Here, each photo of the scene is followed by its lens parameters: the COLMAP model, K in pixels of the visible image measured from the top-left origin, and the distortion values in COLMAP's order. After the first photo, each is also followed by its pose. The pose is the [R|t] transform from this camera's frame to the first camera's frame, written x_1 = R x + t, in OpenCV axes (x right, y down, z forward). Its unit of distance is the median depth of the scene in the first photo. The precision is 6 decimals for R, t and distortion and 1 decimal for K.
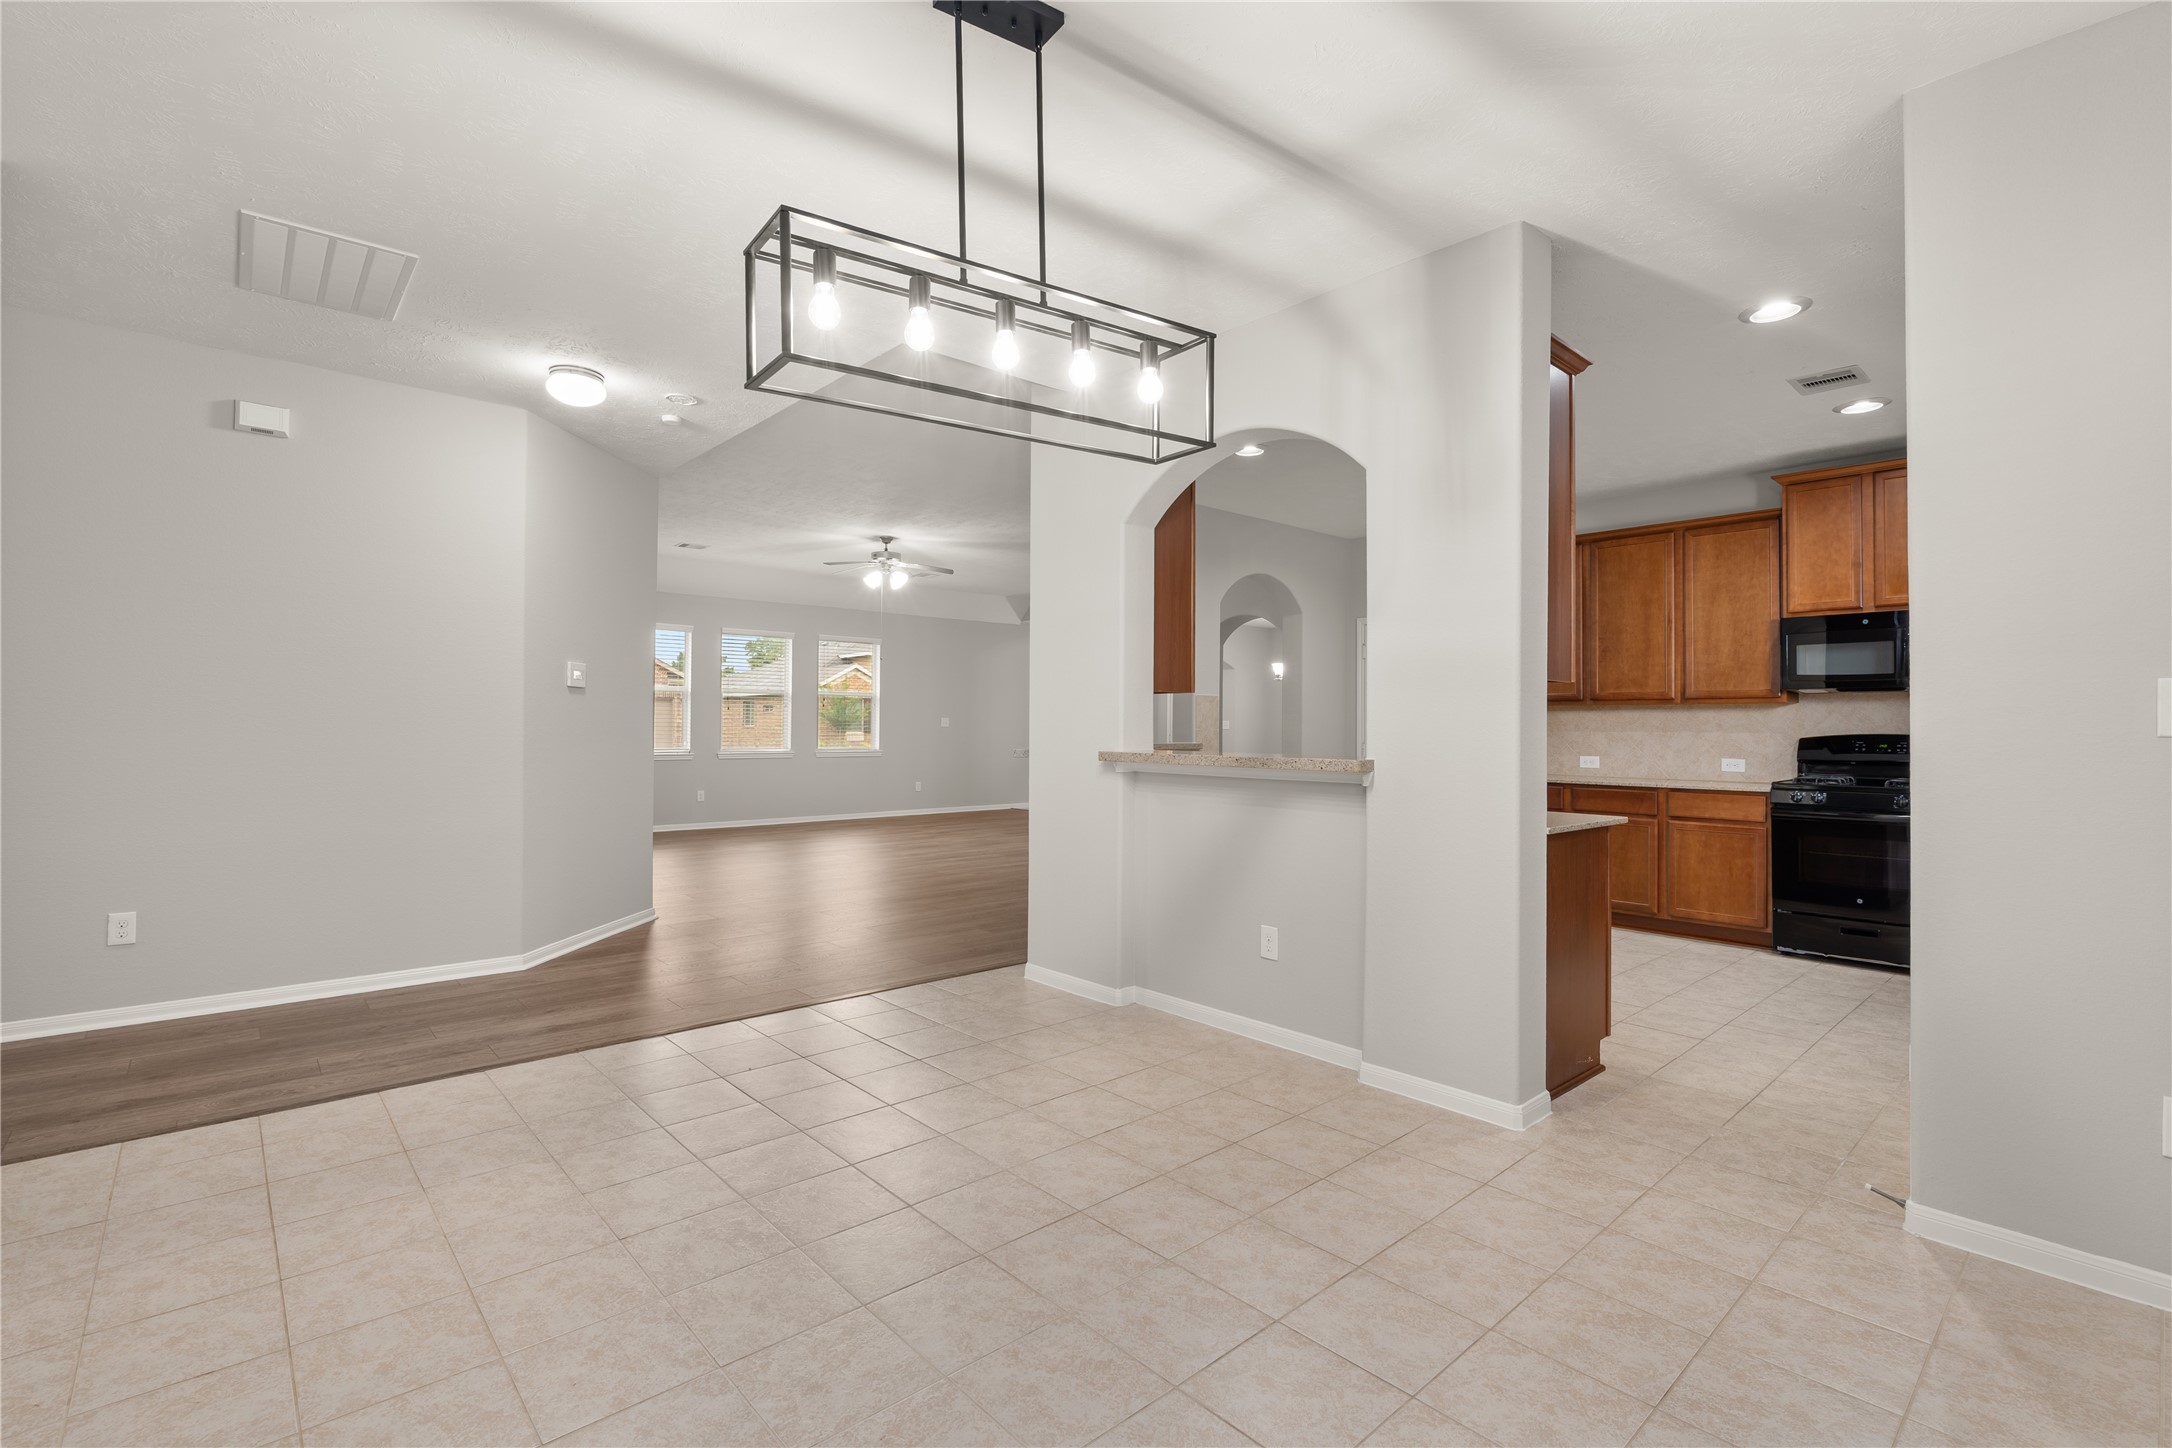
lens RADIAL K [[964.5, 0, 1064.0], [0, 964.5, 720.1], [0, 0, 1]] dist [-0.006835, -0.000007]
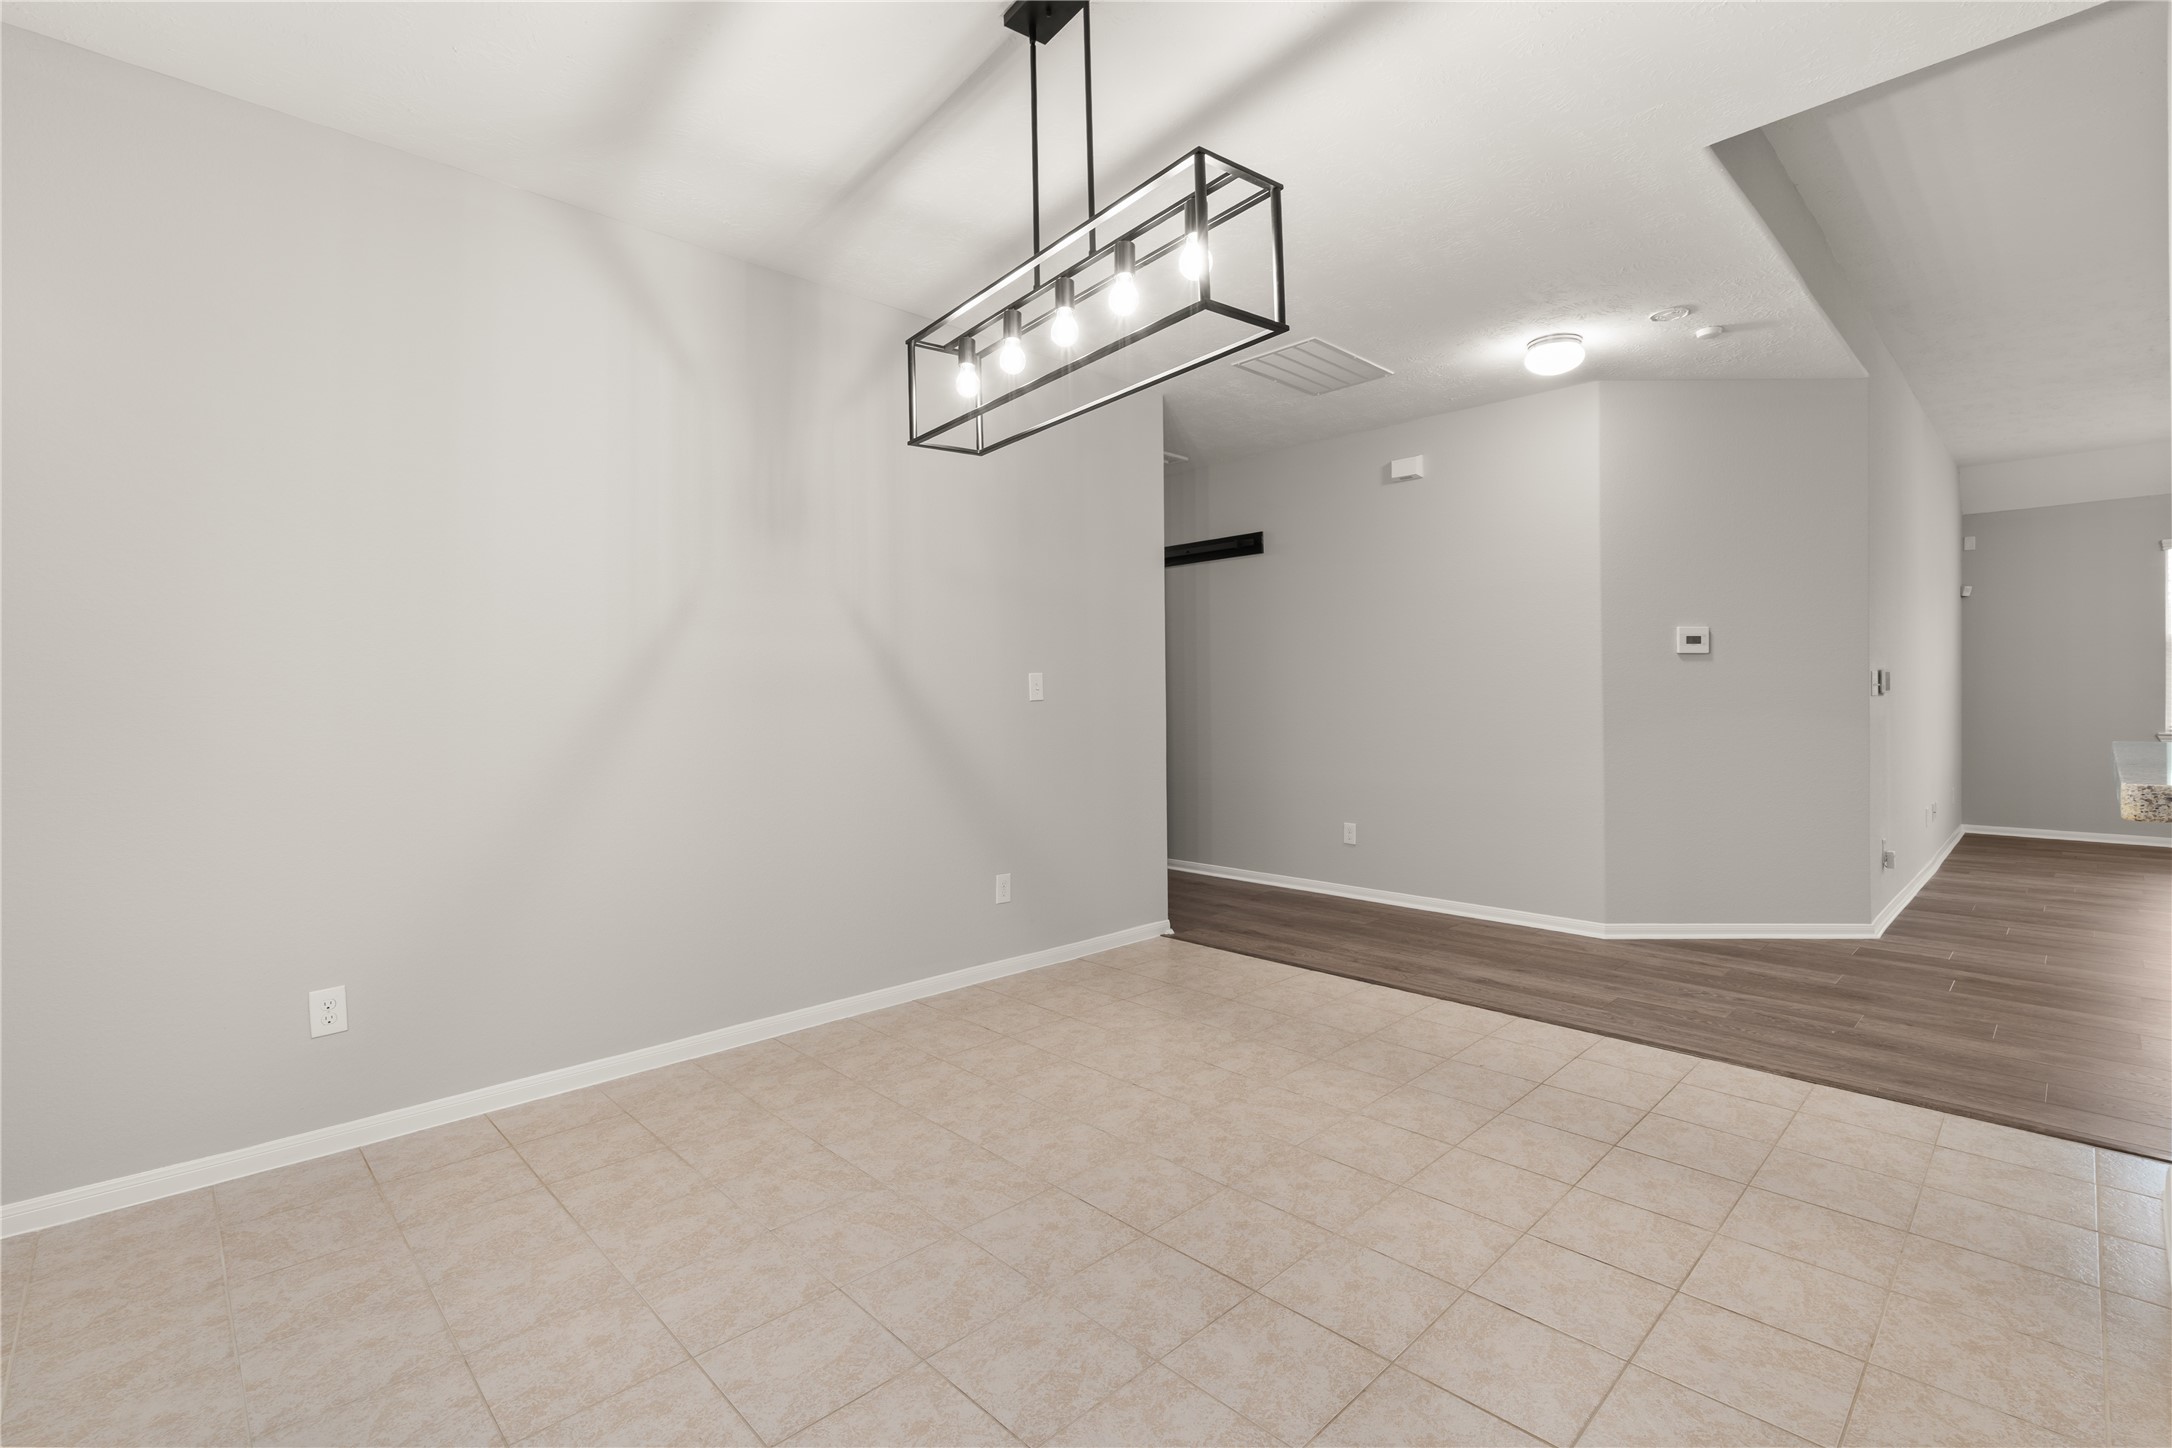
lens RADIAL K [[964.5, 0, 1093.3], [0, 964.5, 704.6], [0, 0, 1]] dist [-0.006835, -0.000007]
pose [[0.055319, -0.001663, -0.998467, 0.681079], [0.017776, 0.999842, -0.000680, 0.010731], [0.998311, -0.017711, 0.055339, 0.686910]]
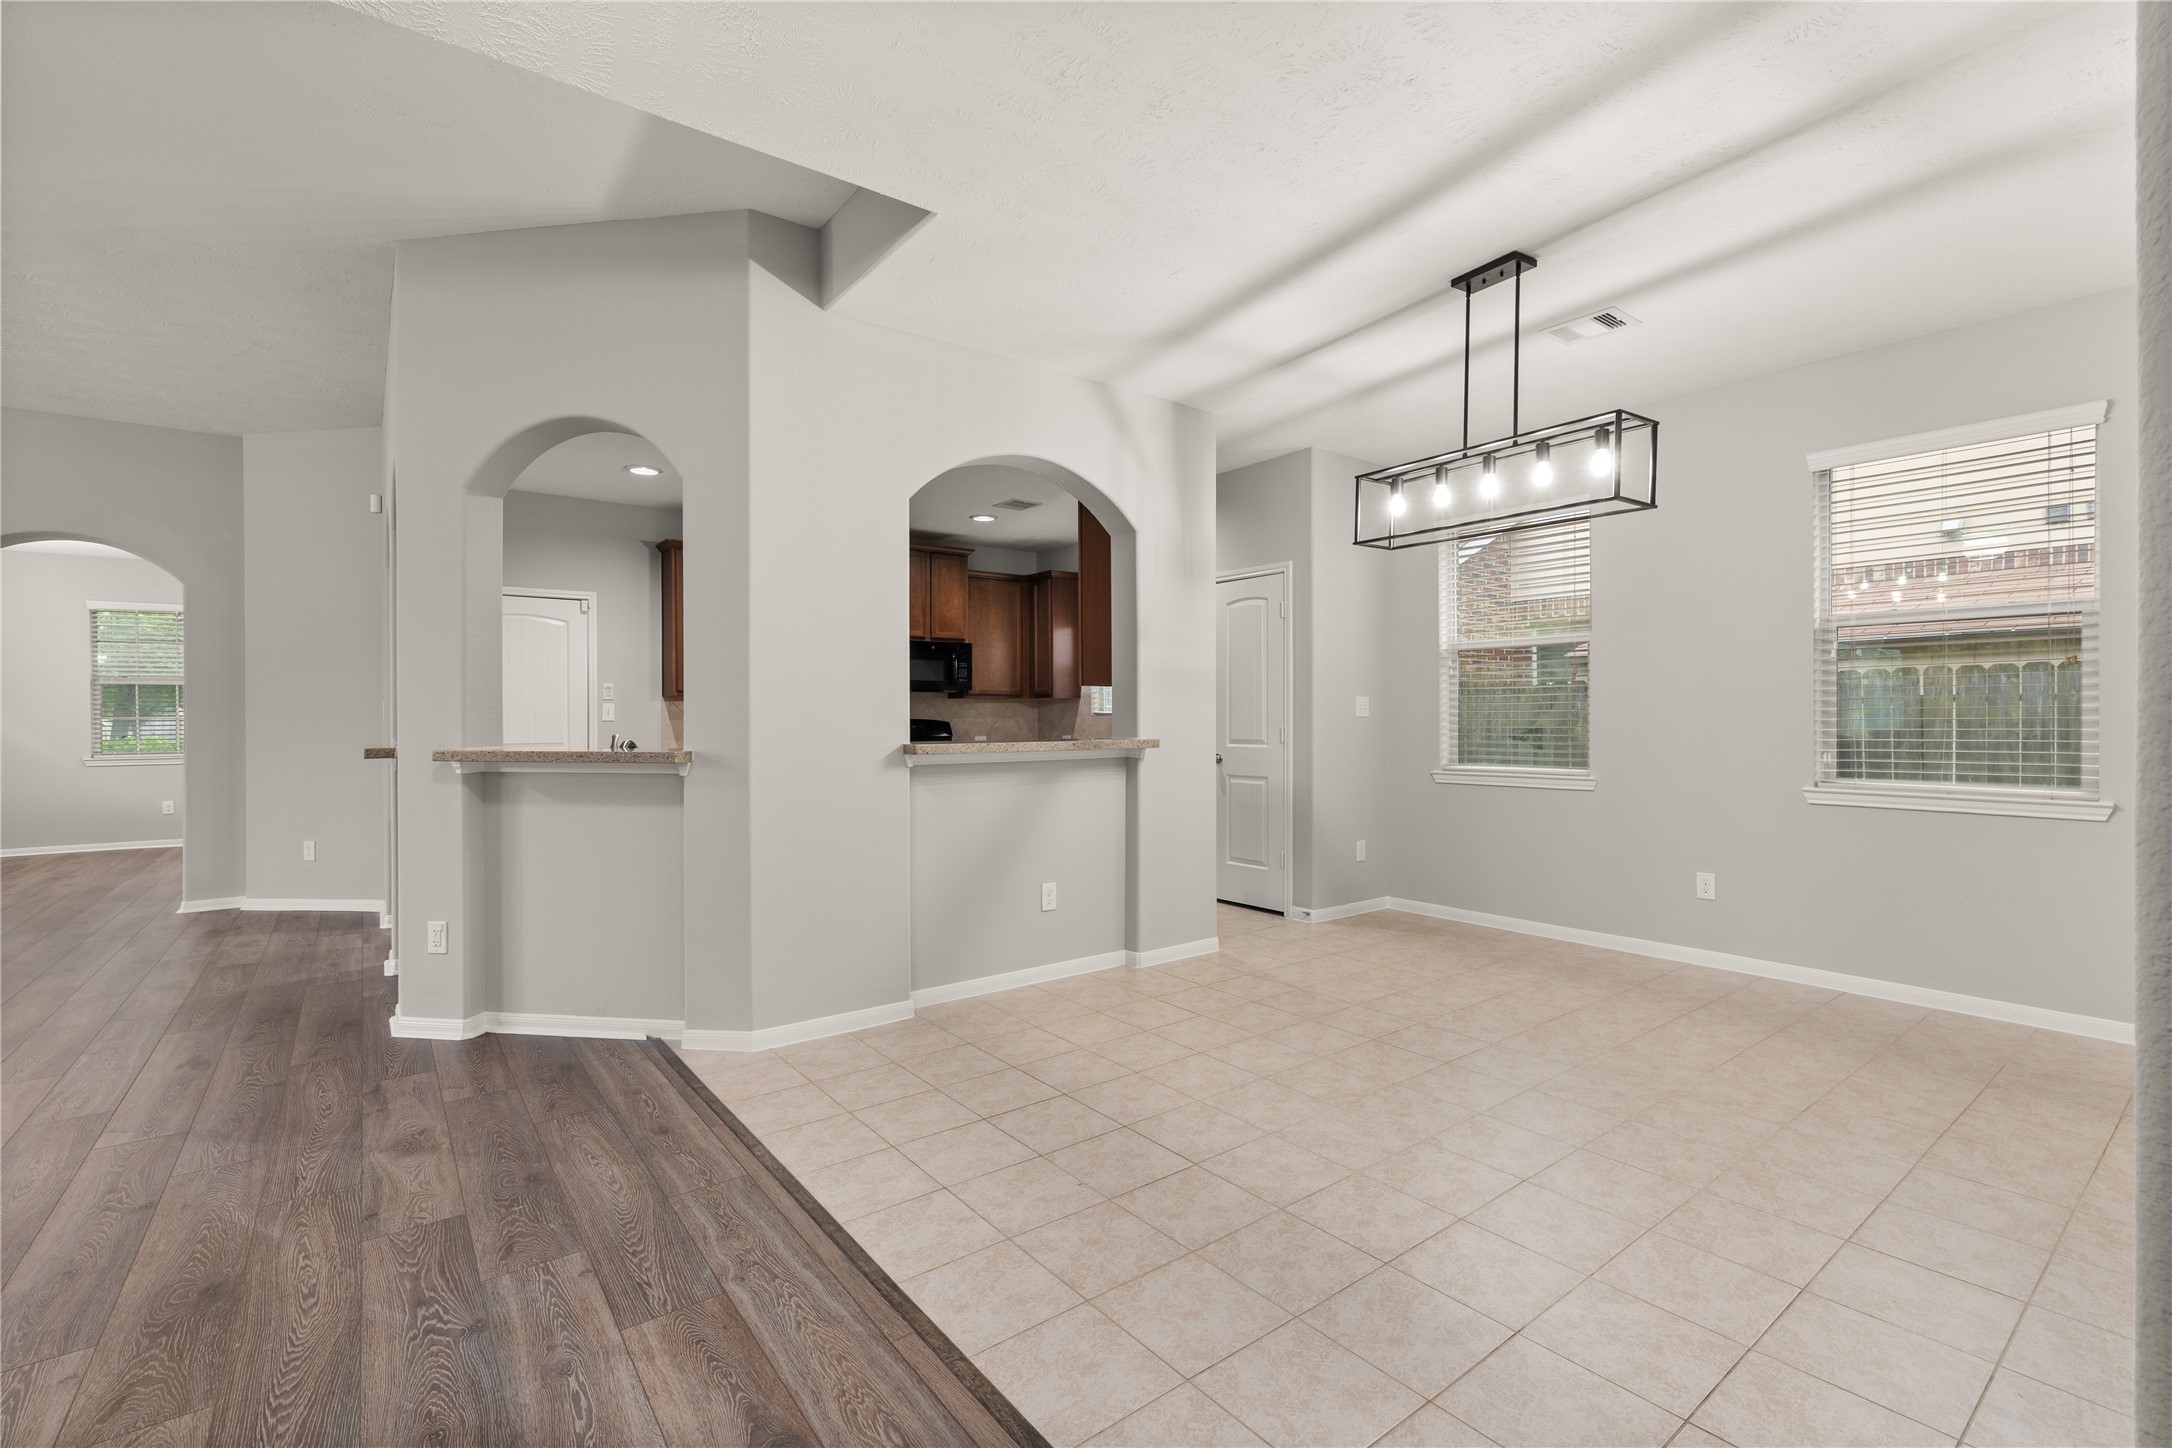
lens RADIAL K [[964.5, 0, 1094.2], [0, 964.5, 717.3], [0, 0, 1]] dist [-0.006835, -0.000007]
pose [[0.062129, -0.008063, 0.998036, -1.243847], [-0.004120, 0.999957, 0.008335, -0.000628], [-0.998060, -0.004629, 0.062093, 1.114054]]
